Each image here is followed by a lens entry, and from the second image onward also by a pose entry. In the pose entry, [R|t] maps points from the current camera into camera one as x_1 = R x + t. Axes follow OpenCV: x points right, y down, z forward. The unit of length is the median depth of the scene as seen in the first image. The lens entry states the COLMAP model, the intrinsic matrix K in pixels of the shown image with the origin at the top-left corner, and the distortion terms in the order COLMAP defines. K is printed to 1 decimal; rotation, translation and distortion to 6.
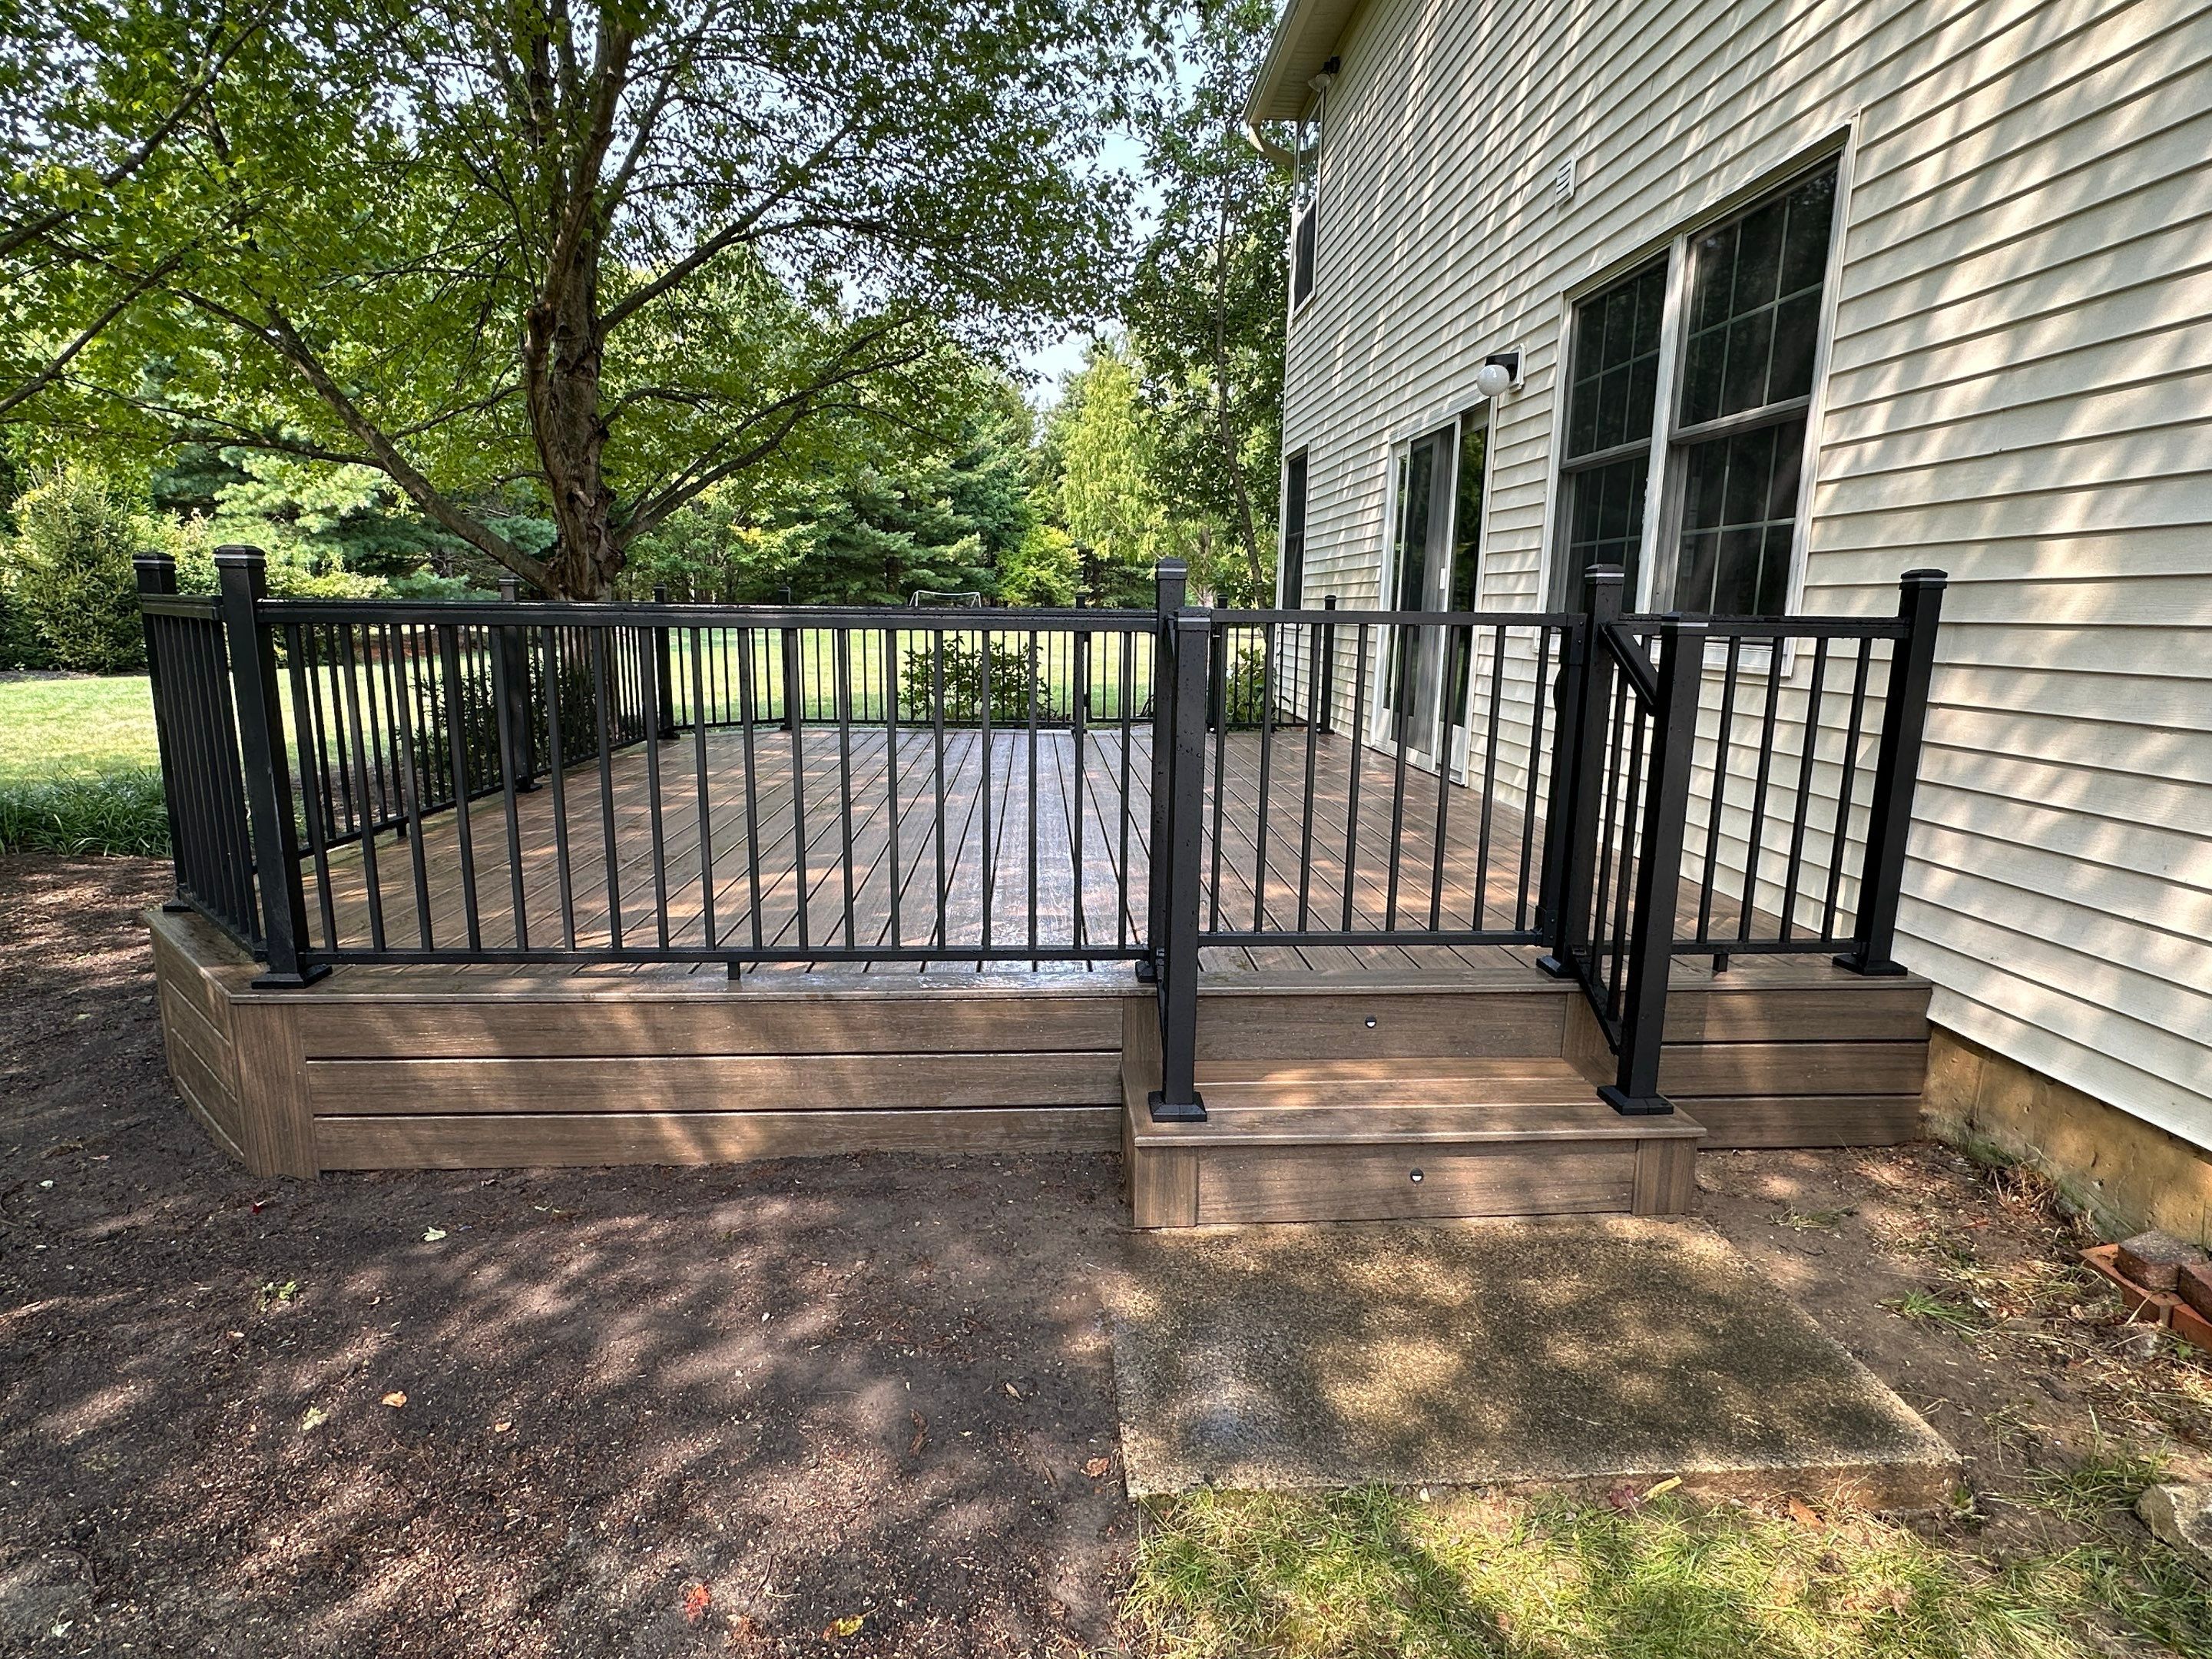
lens RADIAL K [[1167.5, 0, 1103.1], [0, 1167.5, 832.1], [0, 0, 1]] dist [-0.004617, -0.000321]
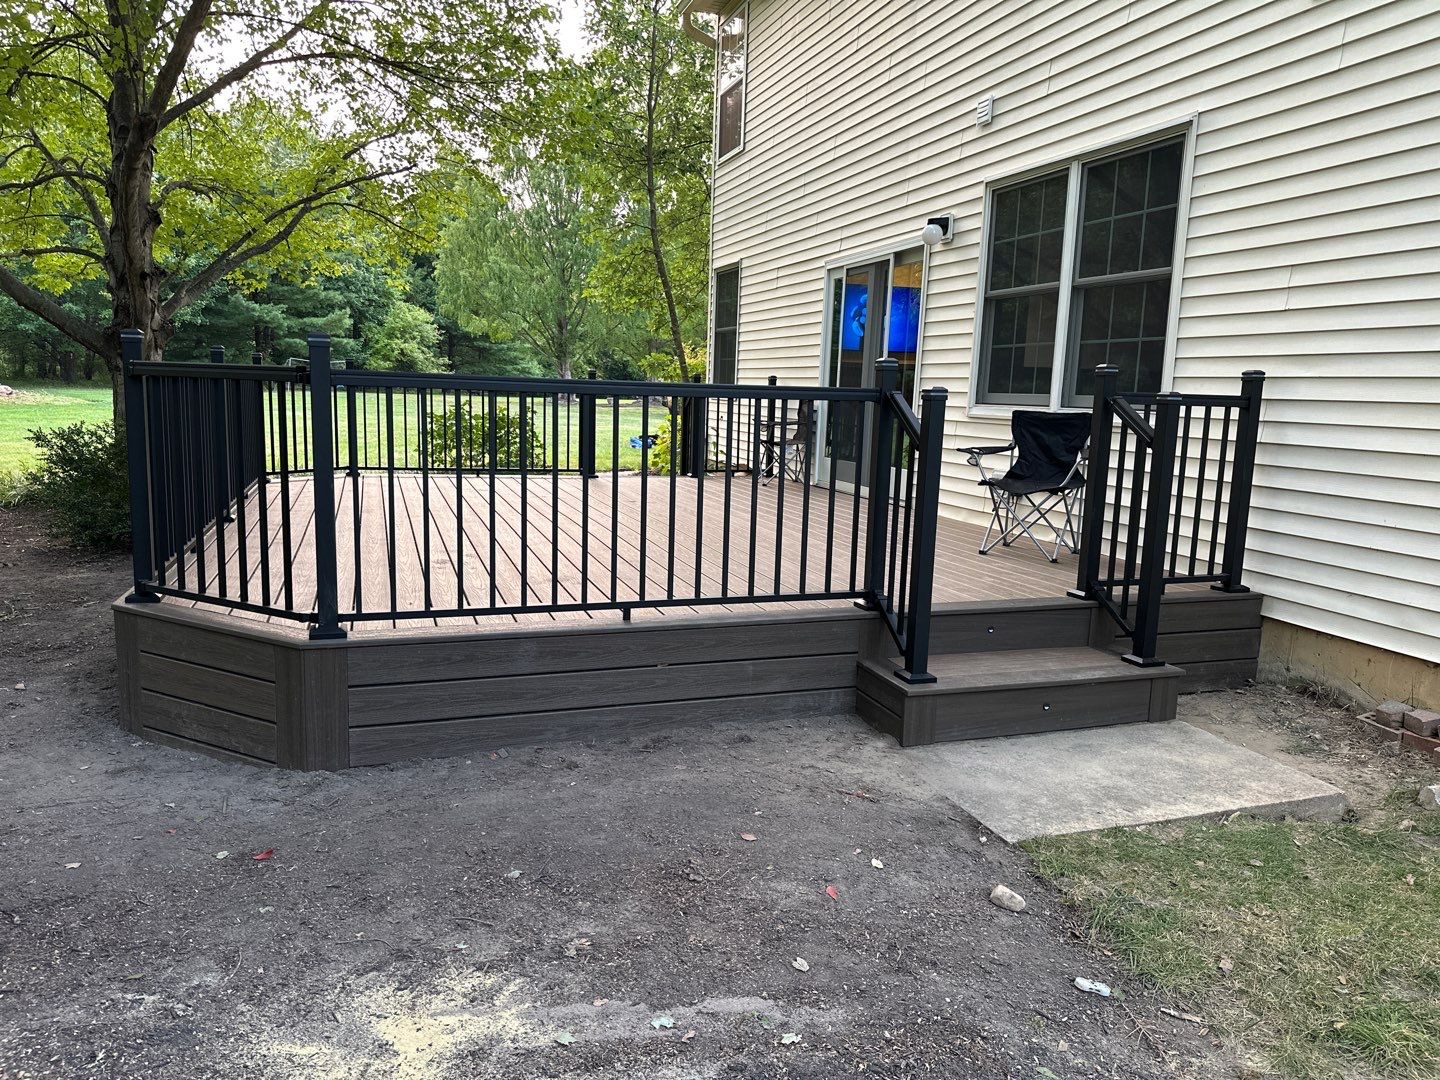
lens RADIAL K [[1010.6, 0, 713.6], [0, 1010.6, 545.4], [0, 0, 1]] dist [0.026482, -0.033758]
pose [[0.964882, -0.024277, 0.261561, -0.124655], [0.031408, 0.999239, -0.023117, 0.014255], [-0.260800, 0.030520, 0.964910, -0.073900]]
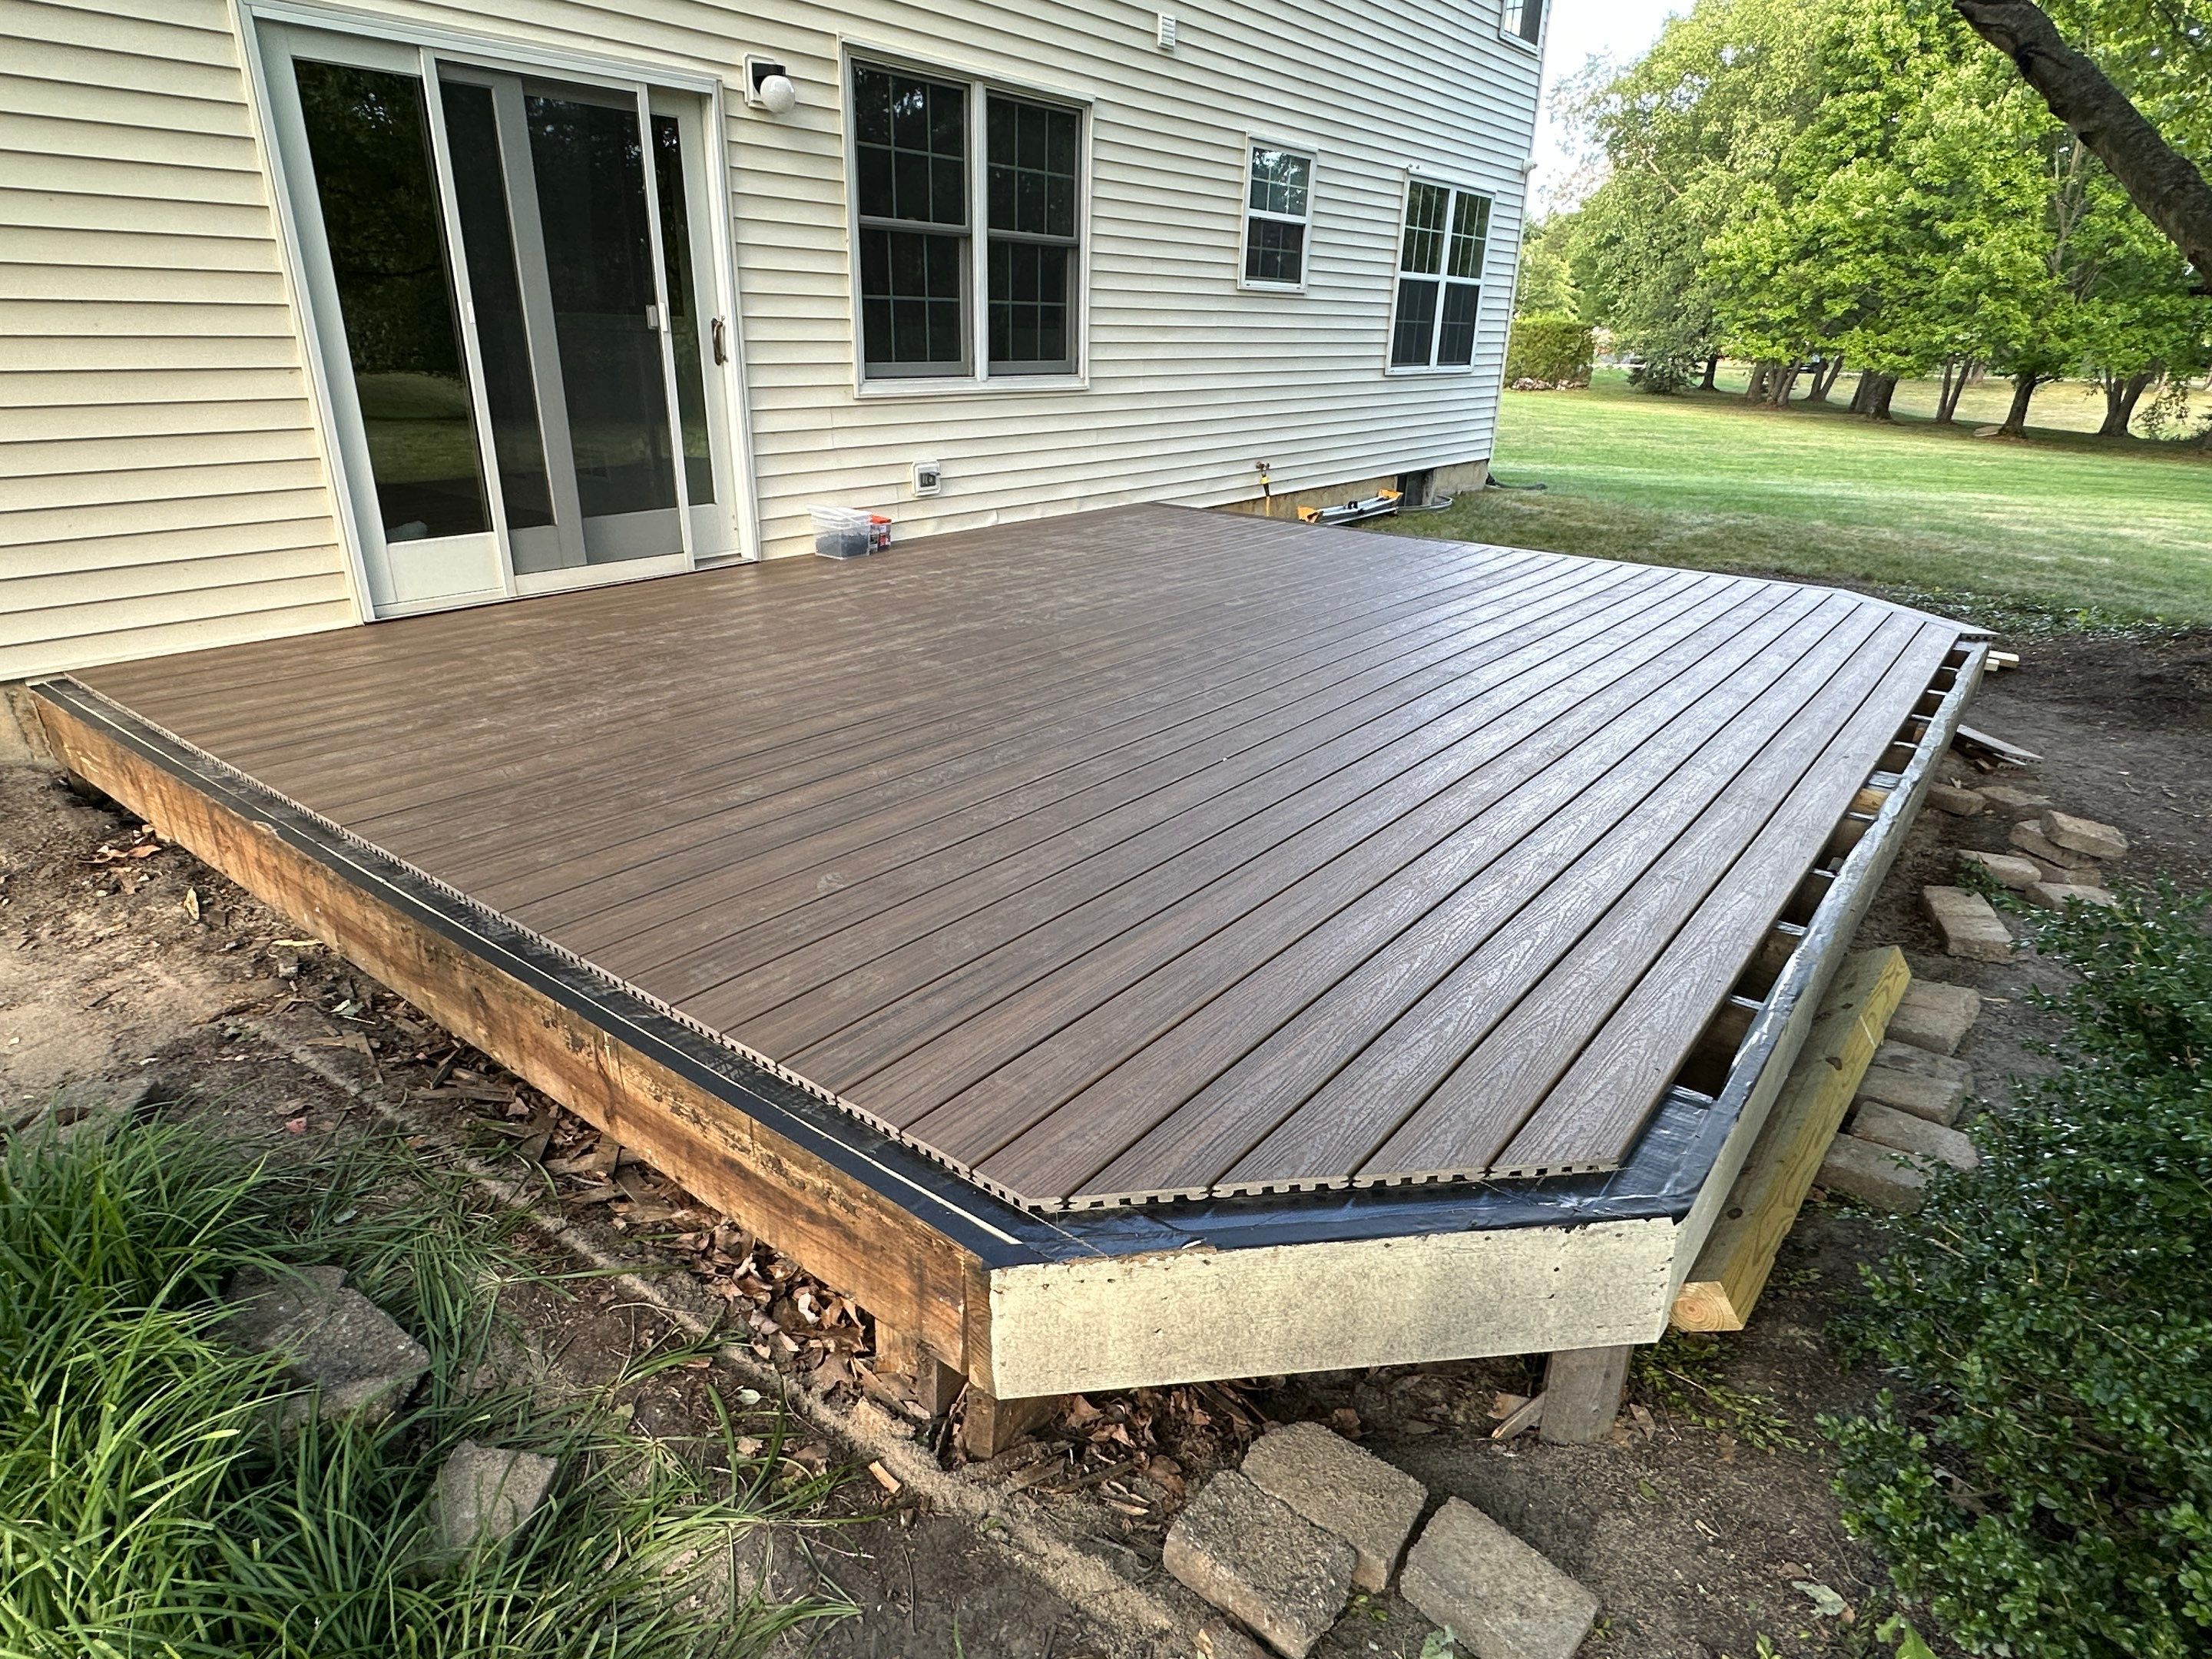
lens RADIAL K [[1253.4, 0, 1095.9], [0, 1253.4, 834.8], [0, 0, 1]] dist [-0.014724, 0.009157]
pose [[-0.747531, -0.280221, 0.602224, -0.260413], [0.092762, 0.853727, 0.512392, -0.161204], [-0.657718, 0.438892, -0.612194, 0.734265]]
